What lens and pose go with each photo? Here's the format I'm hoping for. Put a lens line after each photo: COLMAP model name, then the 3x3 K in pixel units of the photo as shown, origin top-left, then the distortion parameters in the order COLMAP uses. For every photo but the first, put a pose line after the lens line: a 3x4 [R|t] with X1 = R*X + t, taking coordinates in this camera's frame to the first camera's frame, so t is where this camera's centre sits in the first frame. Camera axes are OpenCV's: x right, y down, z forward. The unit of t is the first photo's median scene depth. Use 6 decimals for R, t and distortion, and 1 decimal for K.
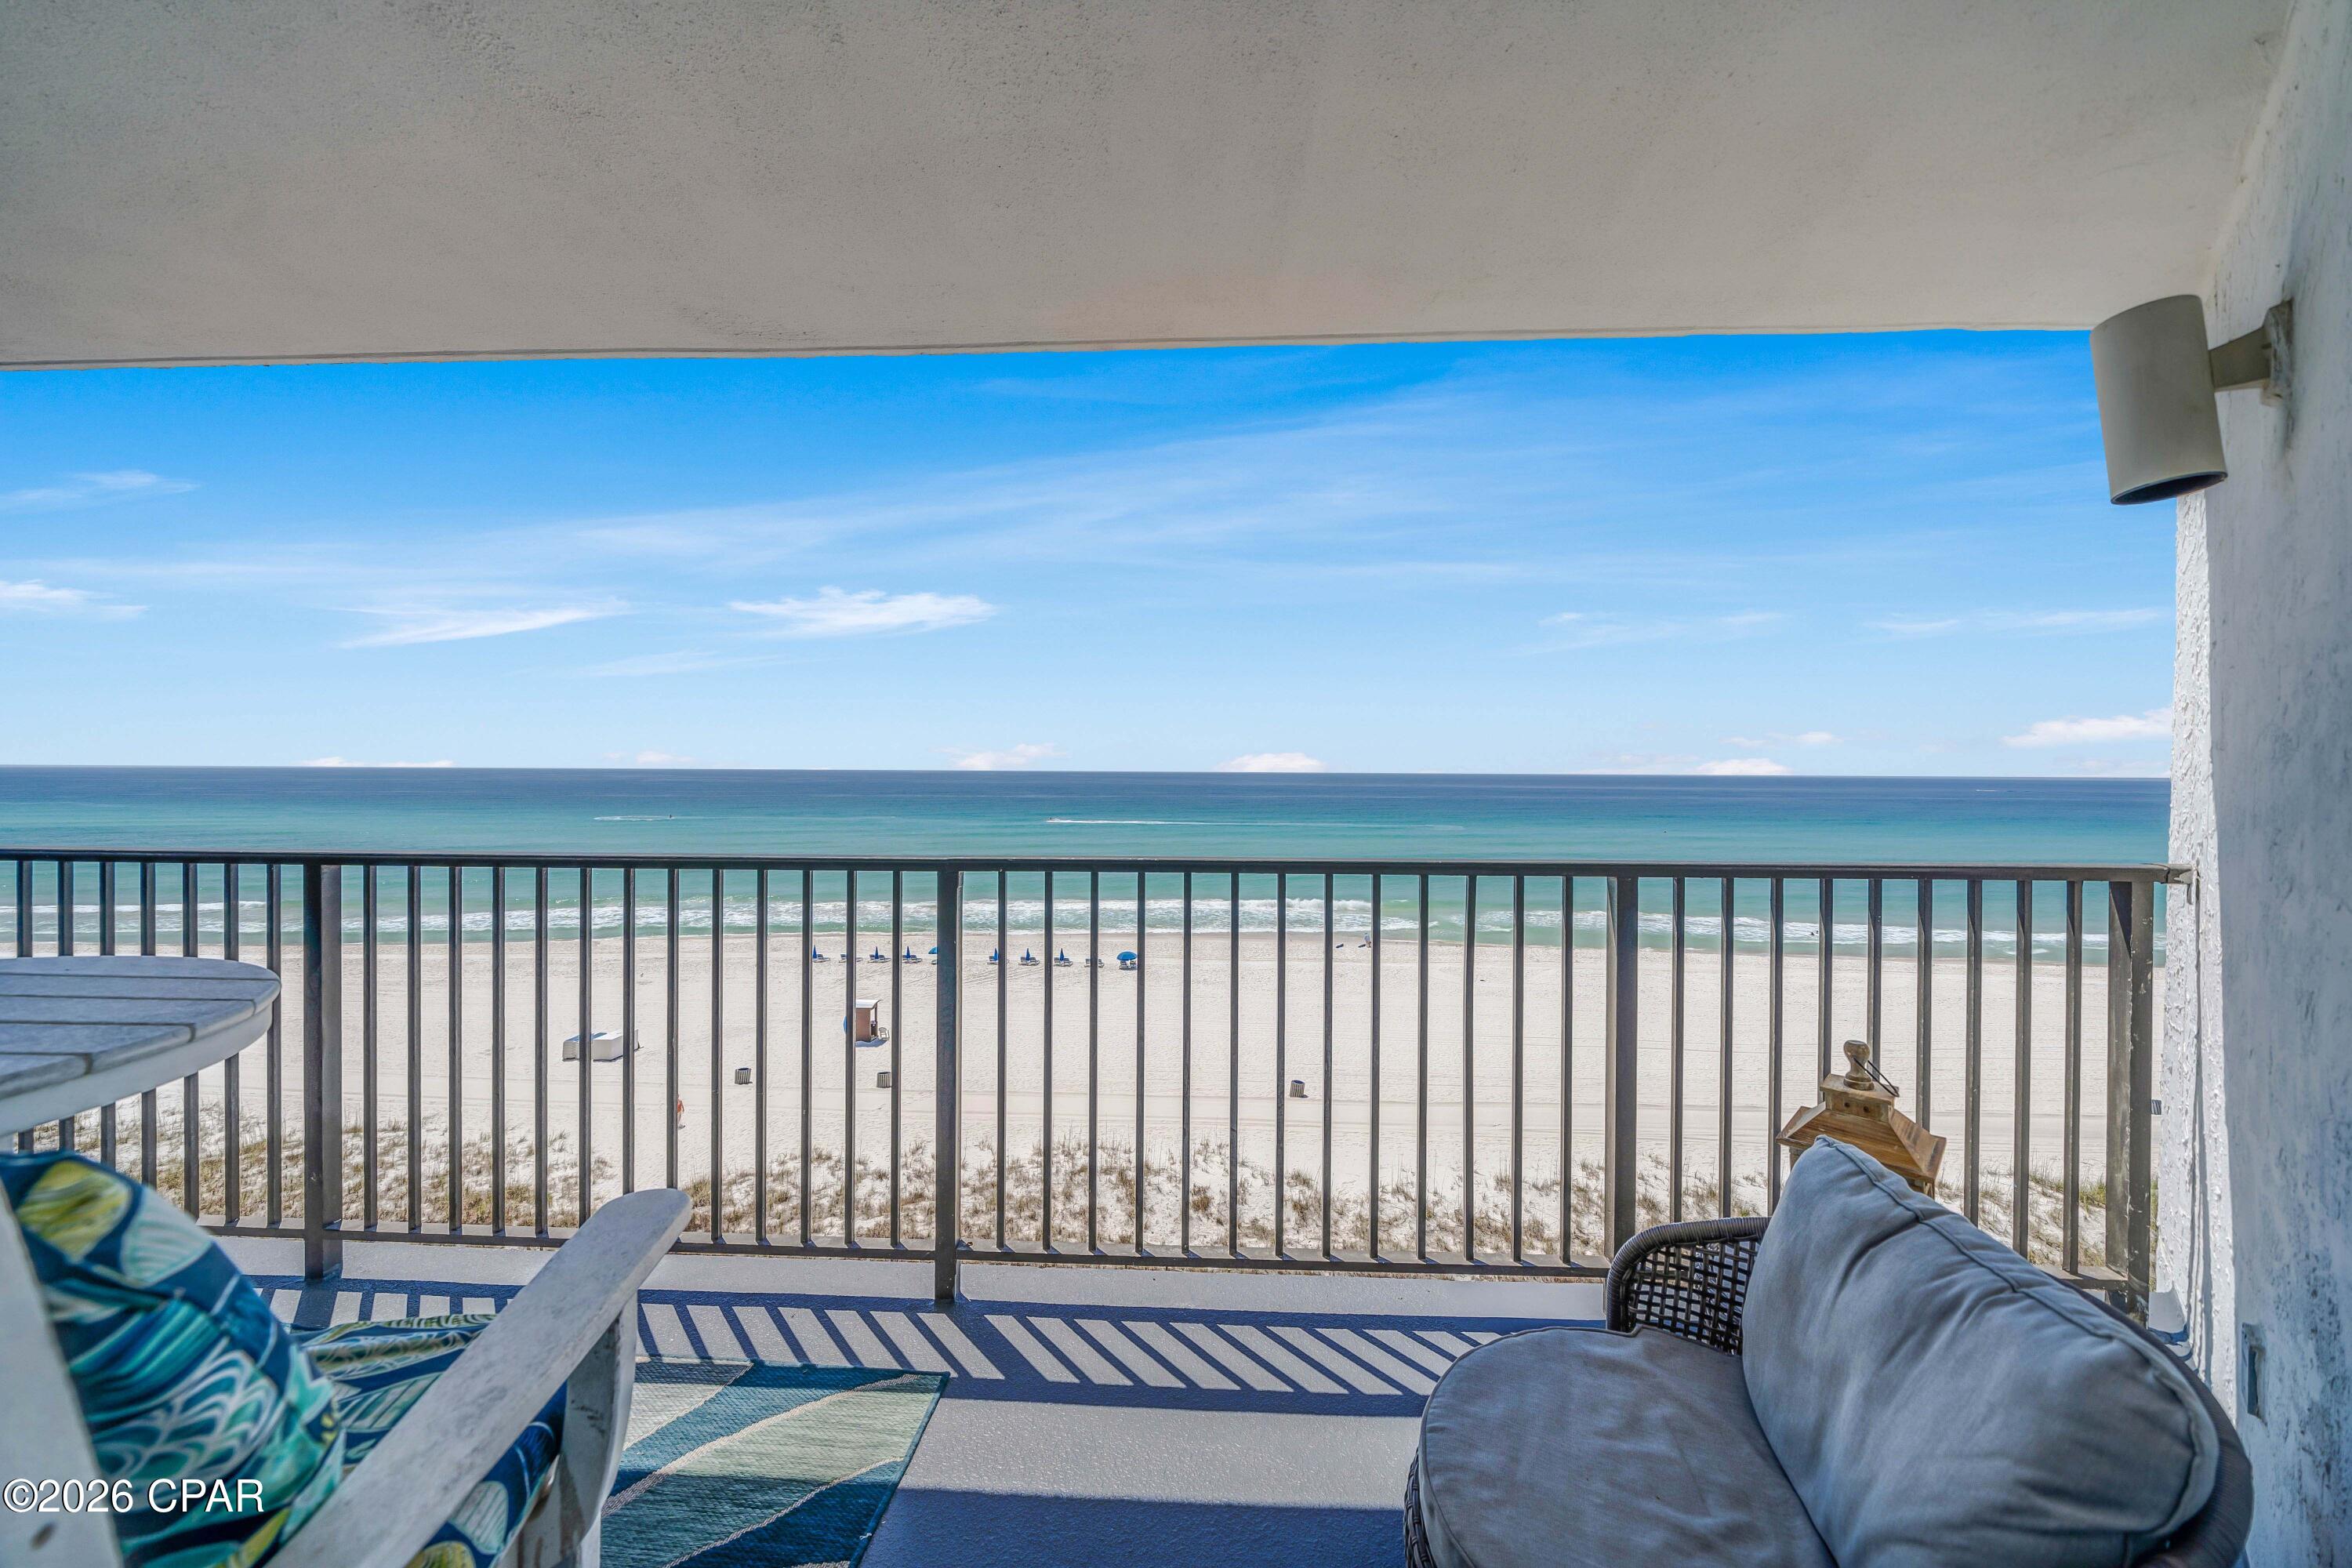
lens RADIAL K [[834.7, 0, 1161.3], [0, 834.7, 780.6], [0, 0, 1]] dist [-0.005724, 0.000454]
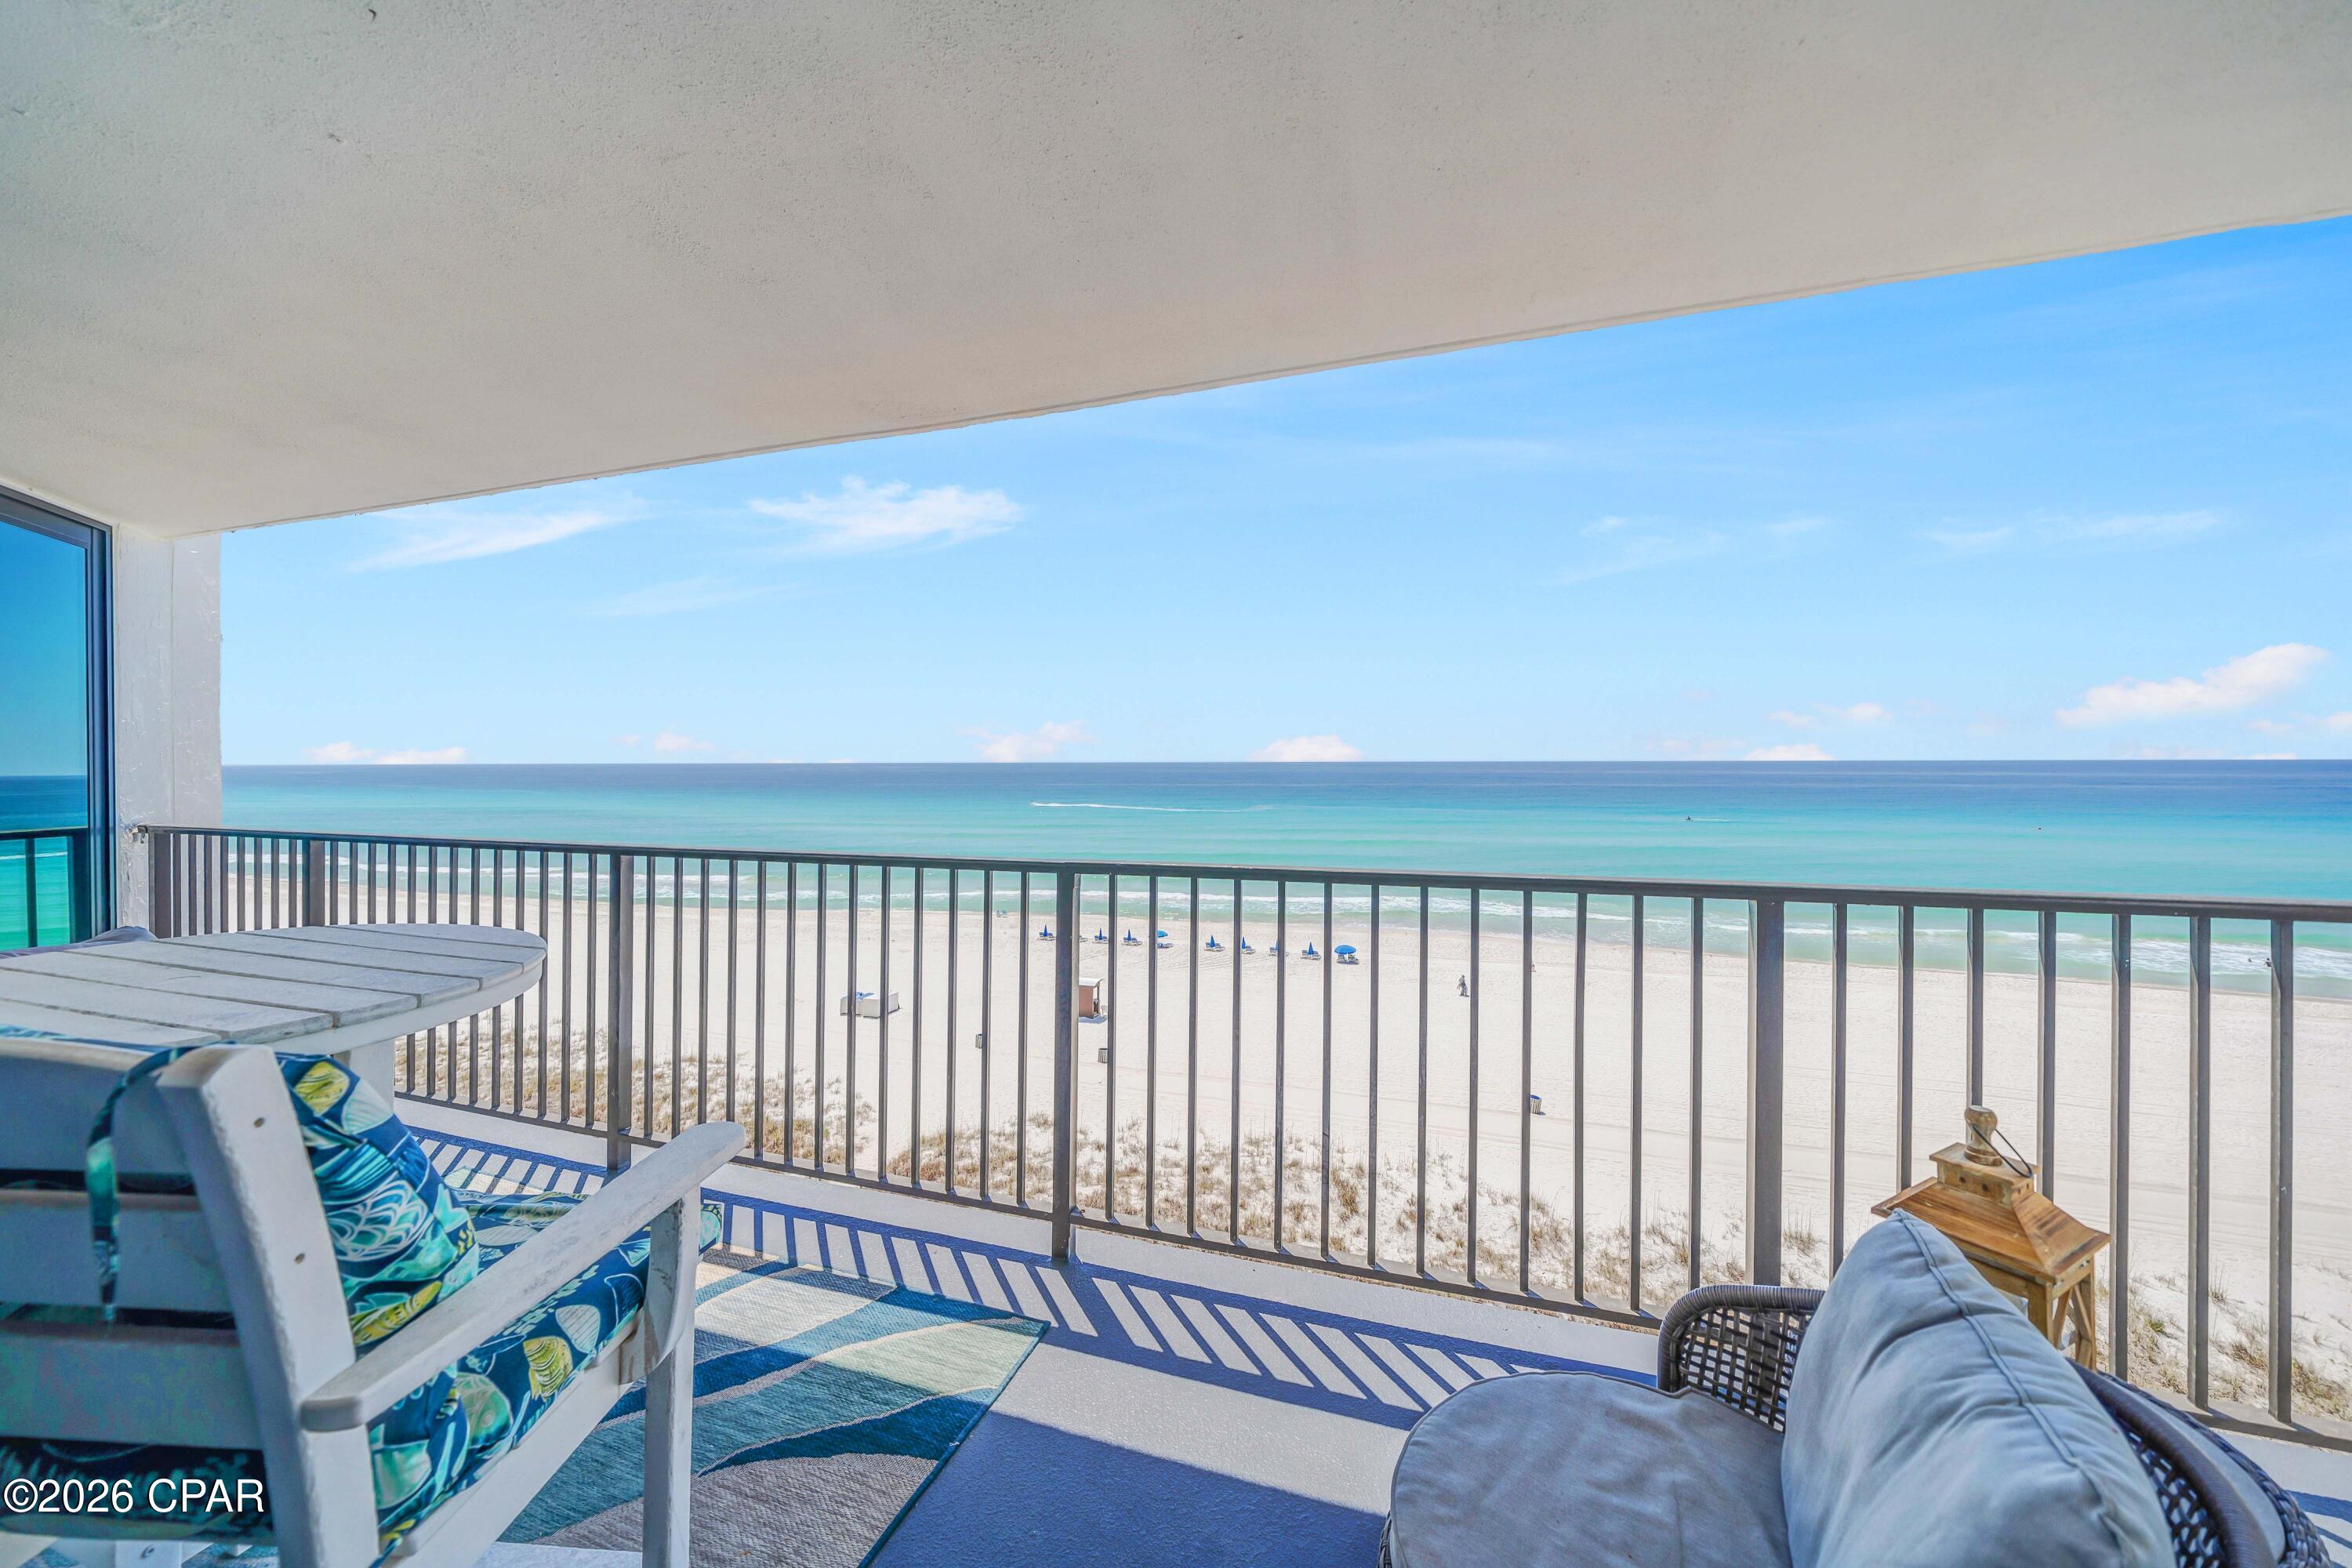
lens RADIAL K [[833.1, 0, 1152.7], [0, 833.1, 755.0], [0, 0, 1]] dist [-0.004160, 0.000190]
pose [[0.963323, -0.009872, -0.268162, 0.202539], [0.005469, 0.999838, -0.017158, -0.038447], [0.268288, 0.015062, 0.963221, -0.062674]]
